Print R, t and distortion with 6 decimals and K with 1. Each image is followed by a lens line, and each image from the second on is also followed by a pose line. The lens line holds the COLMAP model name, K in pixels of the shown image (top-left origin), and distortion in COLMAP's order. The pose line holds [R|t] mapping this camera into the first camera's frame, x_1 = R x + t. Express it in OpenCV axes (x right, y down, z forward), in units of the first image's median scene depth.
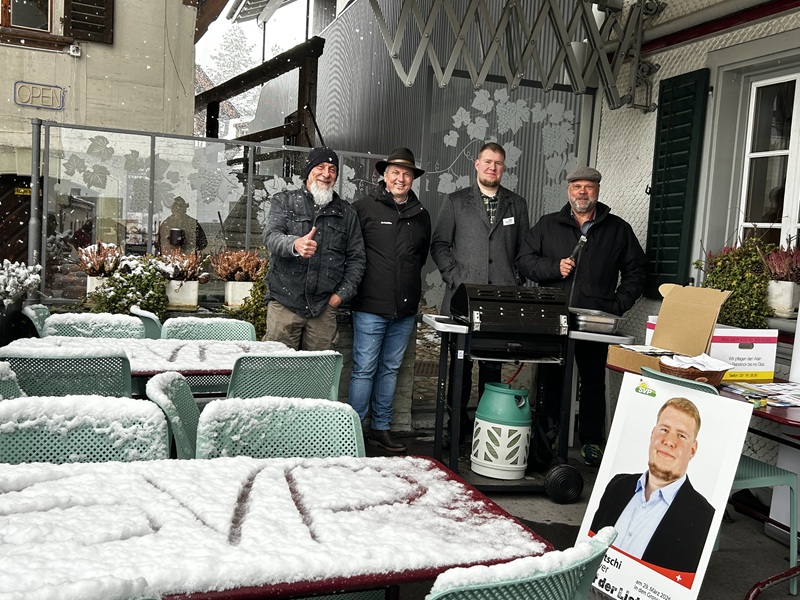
lens RADIAL K [[796.4, 0, 400.3], [0, 796.4, 297.5], [0, 0, 1]] dist [0.037488, 0.000000]
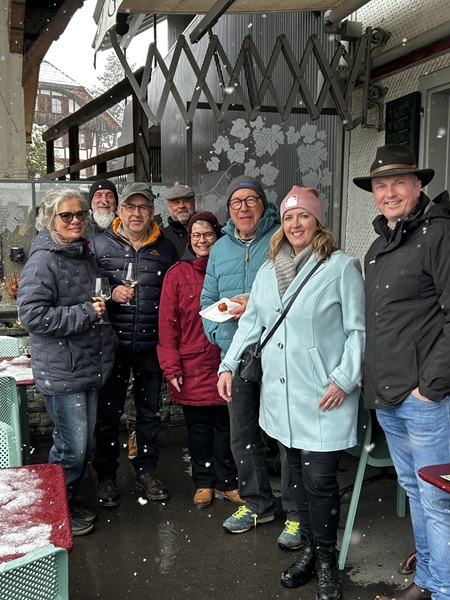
lens RADIAL K [[717.5, 0, 228.5], [0, 717.5, 302.0], [0, 0, 1]] dist [0.043495, 0.000000]
pose [[0.996056, -0.049705, -0.073498, 0.161051], [0.051449, 0.998432, 0.022037, -0.024685], [0.072288, -0.025731, 0.997052, -0.032264]]
